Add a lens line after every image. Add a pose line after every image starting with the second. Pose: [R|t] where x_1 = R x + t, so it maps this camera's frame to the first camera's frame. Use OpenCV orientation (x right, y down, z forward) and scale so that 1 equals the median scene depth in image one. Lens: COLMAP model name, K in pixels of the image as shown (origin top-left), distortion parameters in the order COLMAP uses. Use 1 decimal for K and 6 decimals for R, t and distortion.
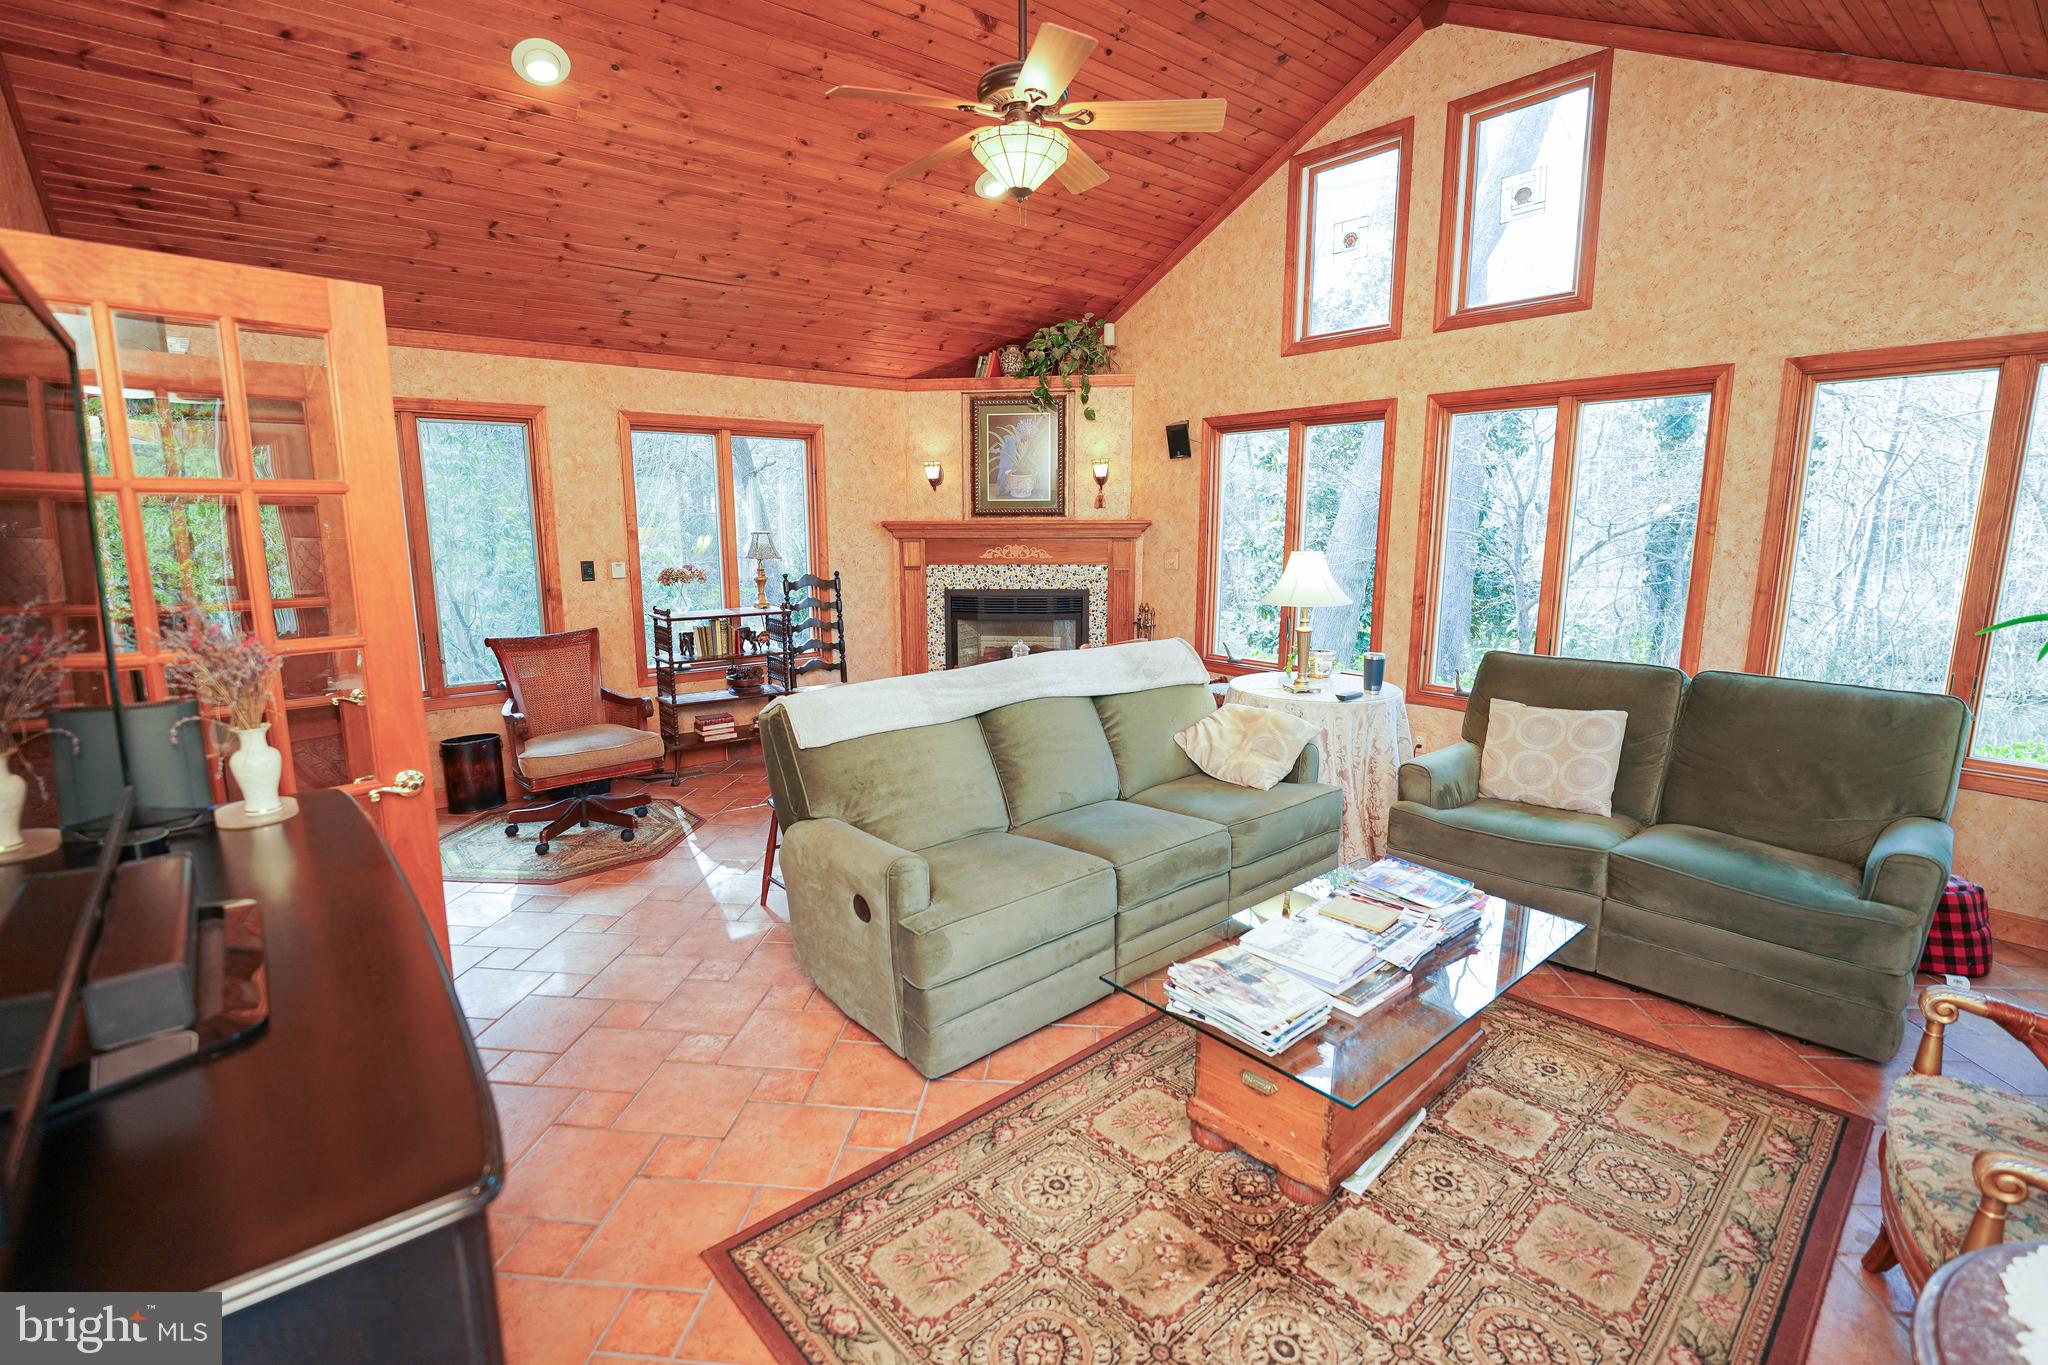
lens RADIAL K [[943.3, 0, 1018.0], [0, 943.3, 681.9], [0, 0, 1]] dist [-0.004204, -0.000103]
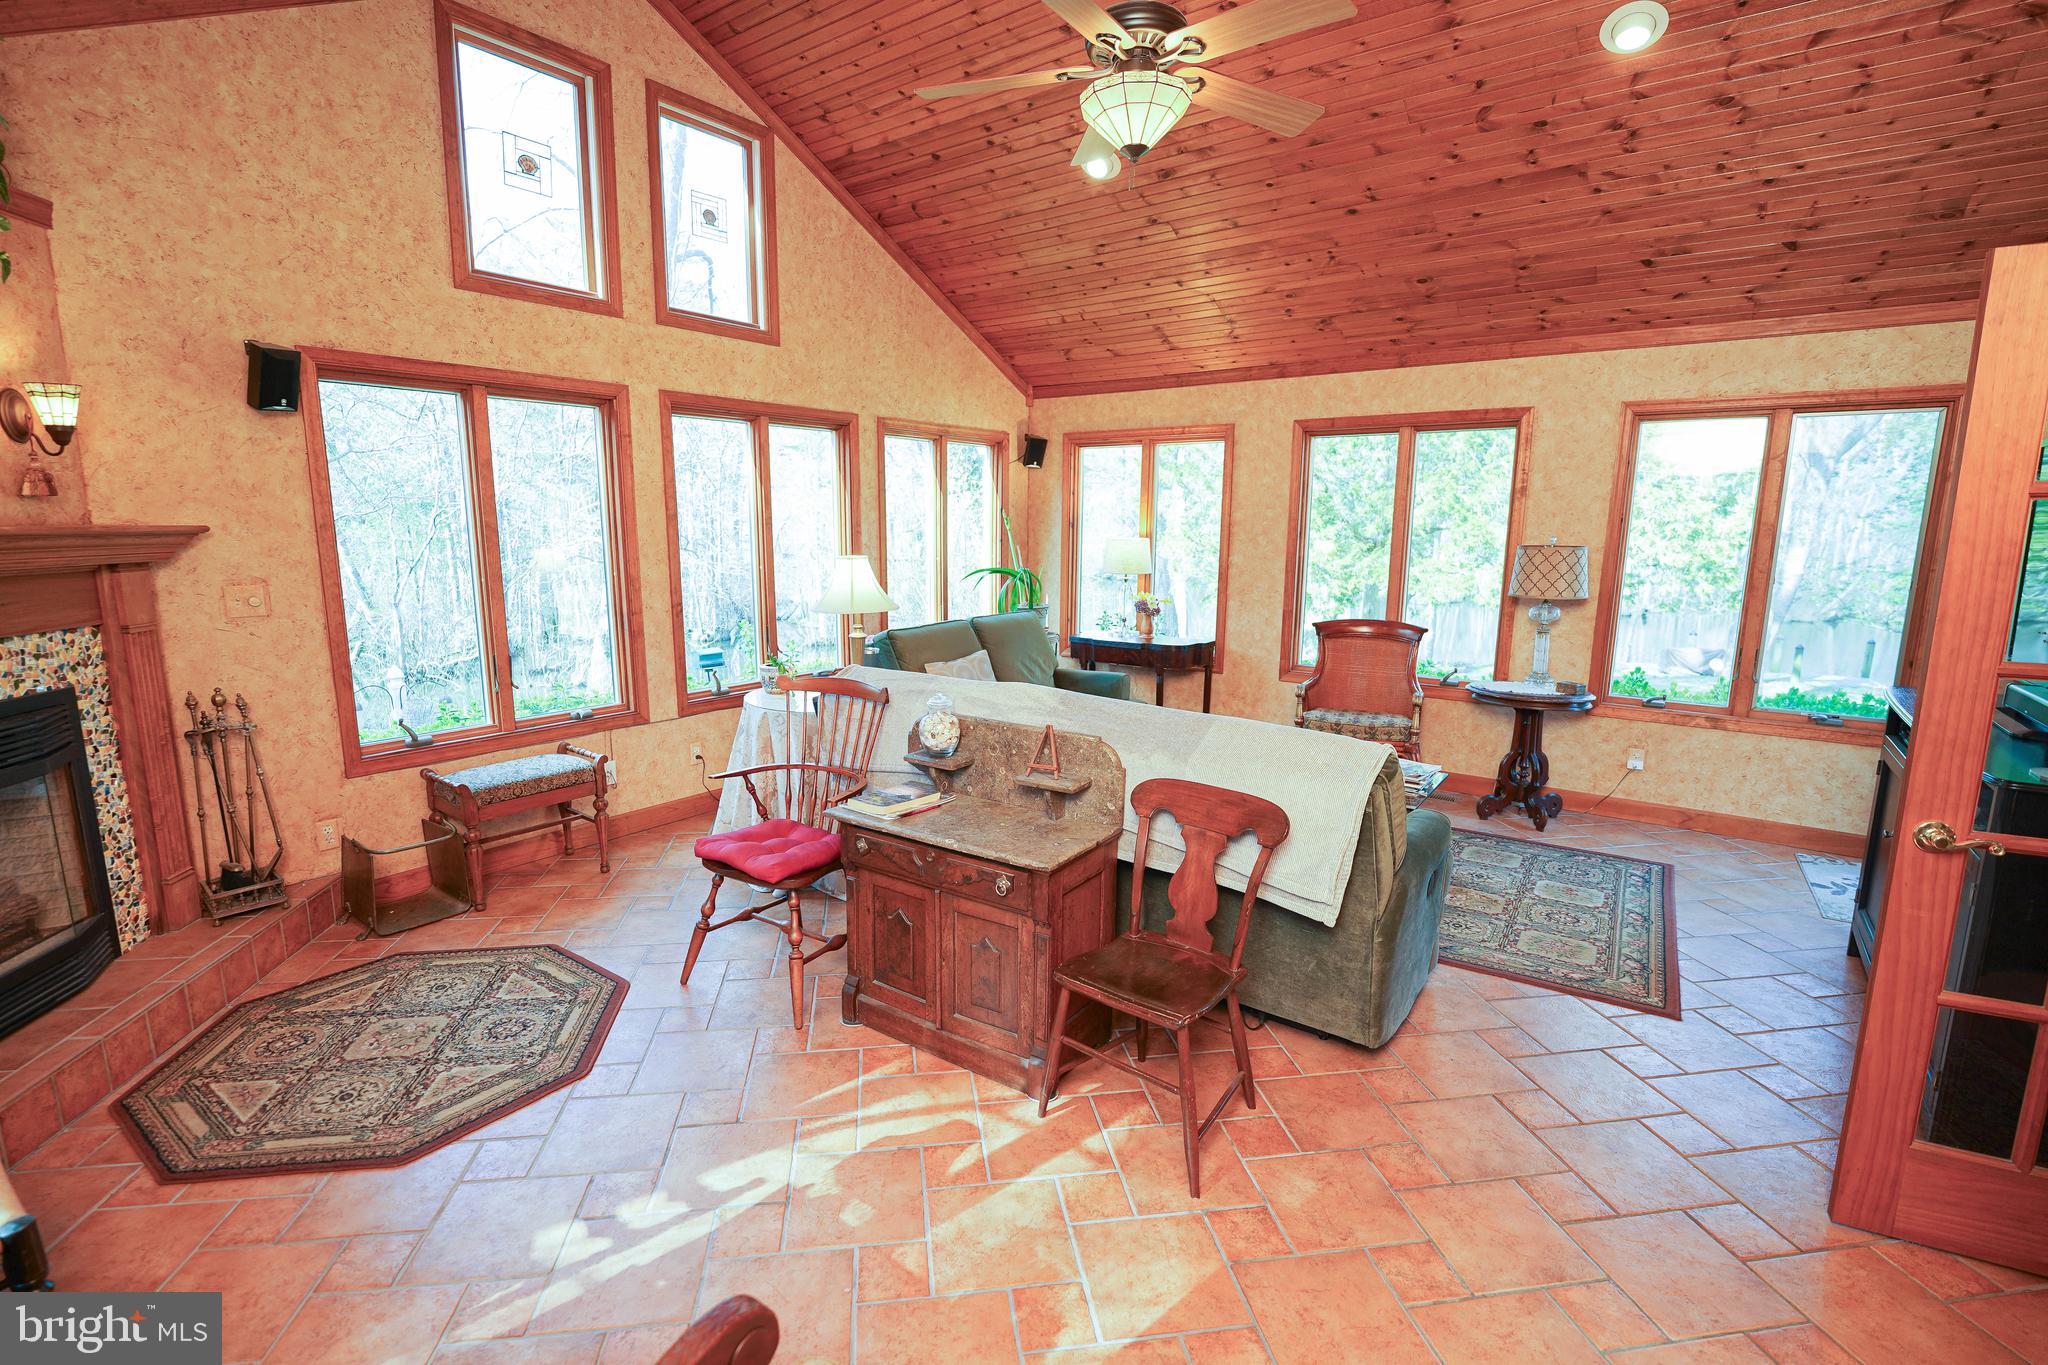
lens RADIAL K [[890.9, 0, 1020.7], [0, 890.9, 673.9], [0, 0, 1]] dist [0.001501, 0.000170]
pose [[-0.231415, -0.166682, 0.958470, -0.545817], [0.168444, 0.963468, 0.208221, -0.152113], [-0.958162, 0.209634, -0.194885, 0.873684]]
